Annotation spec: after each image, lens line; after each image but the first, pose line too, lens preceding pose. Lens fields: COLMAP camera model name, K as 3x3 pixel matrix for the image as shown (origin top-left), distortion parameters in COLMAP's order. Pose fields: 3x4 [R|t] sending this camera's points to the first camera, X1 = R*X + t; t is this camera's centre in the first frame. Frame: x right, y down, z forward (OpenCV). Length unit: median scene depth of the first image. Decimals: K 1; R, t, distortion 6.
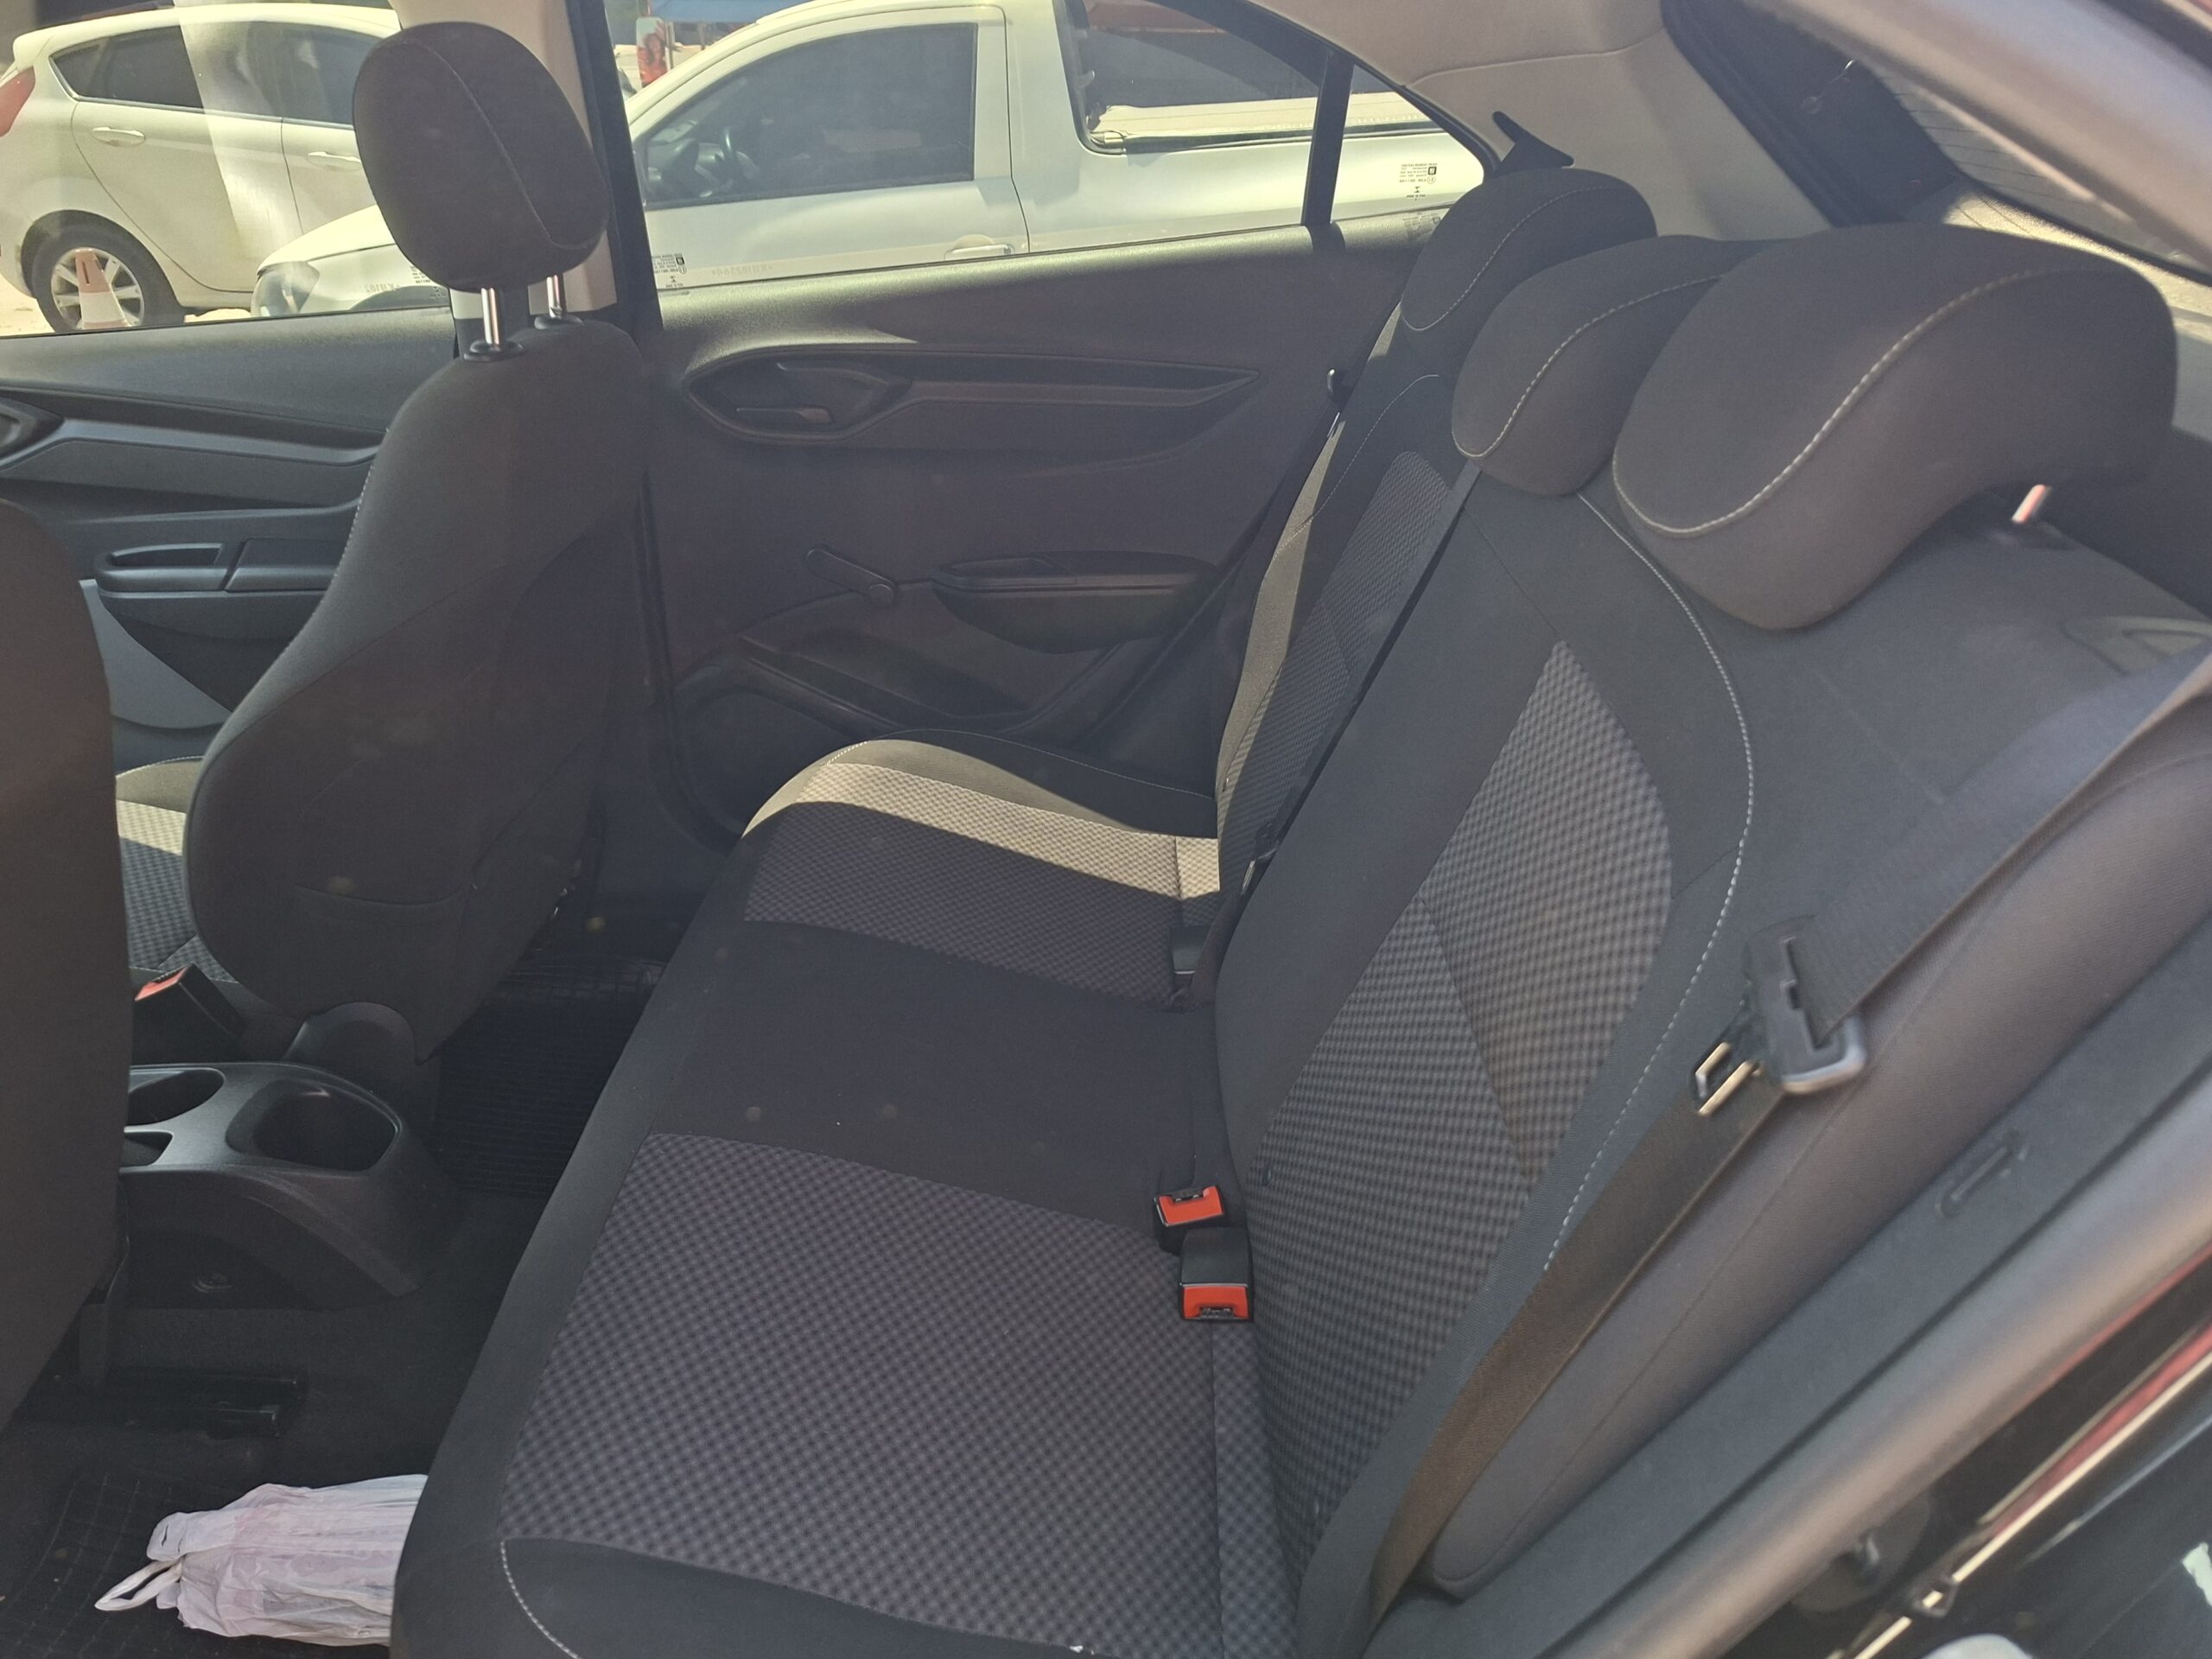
lens RADIAL K [[1538.0, 0, 1094.5], [0, 1538.0, 819.0], [0, 0, 1]] dist [0.072749, -0.070183]
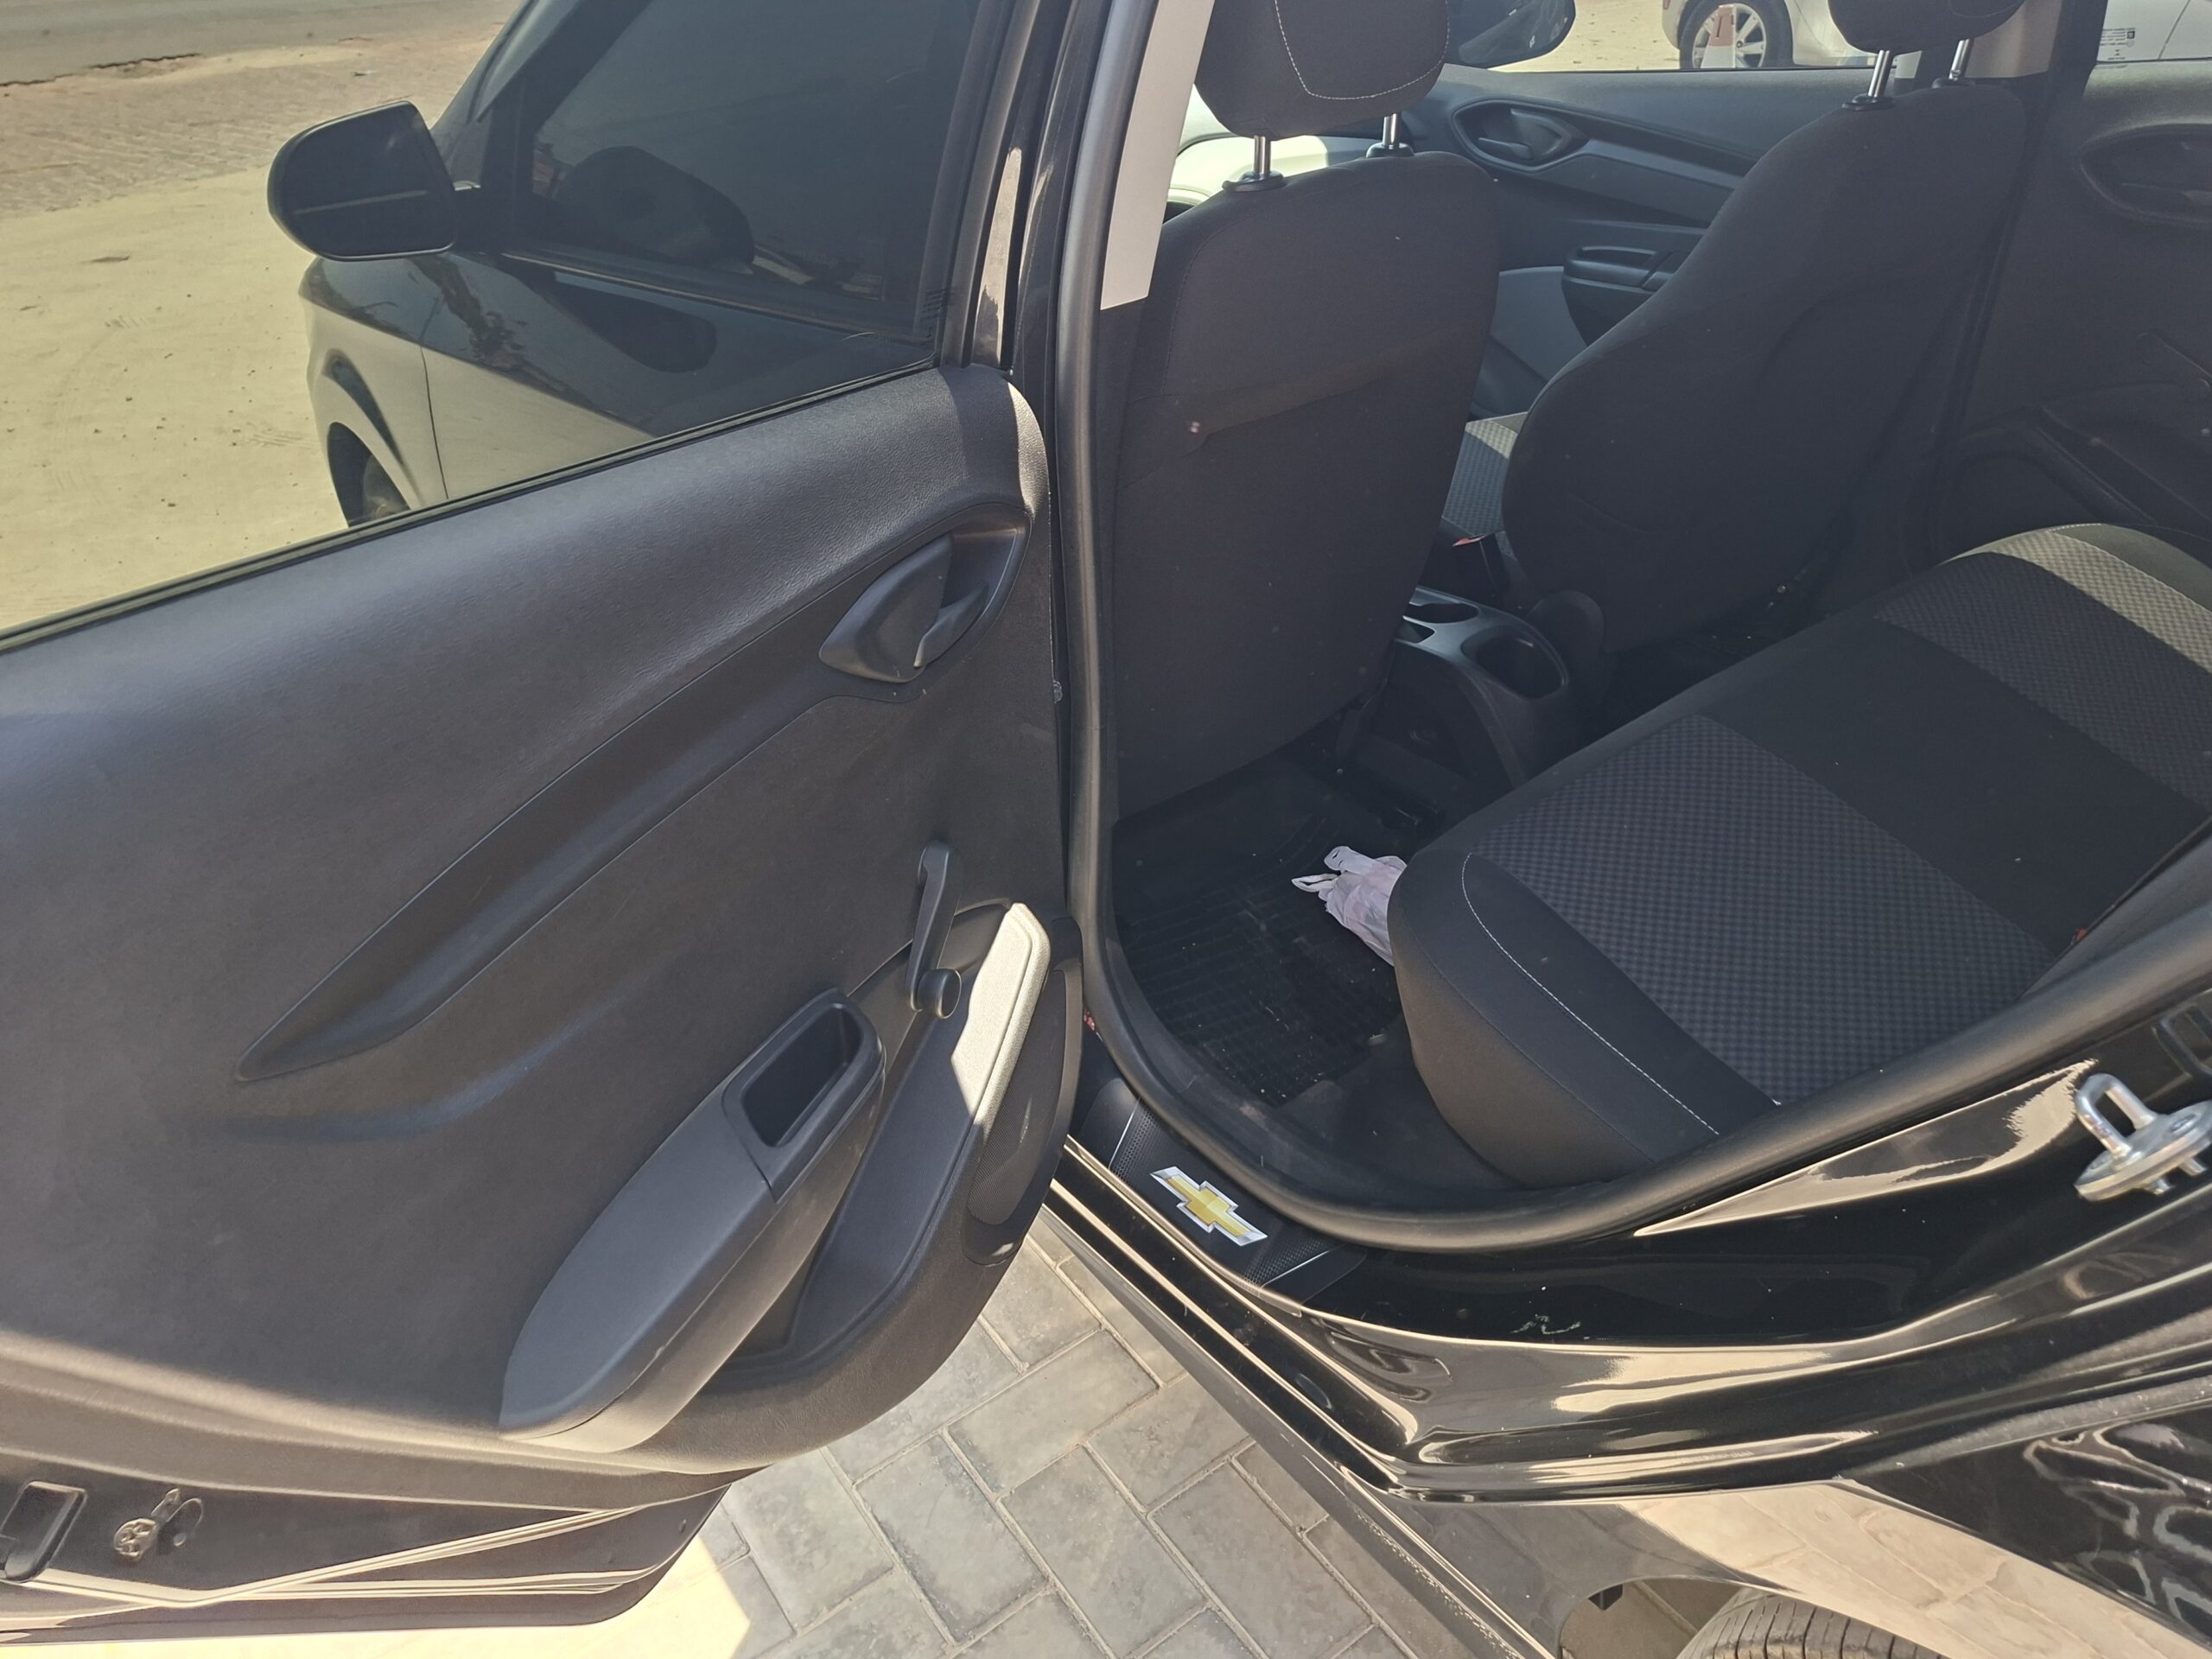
lens RADIAL K [[1655.1, 0, 1106.0], [0, 1655.1, 829.5], [0, 0, 1]] dist [-0.047249, -0.001348]
pose [[0.628561, 0.372074, -0.682987, 0.286692], [-0.288825, 0.927017, 0.239206, 0.081954], [0.722143, 0.046909, 0.690151, -0.228390]]
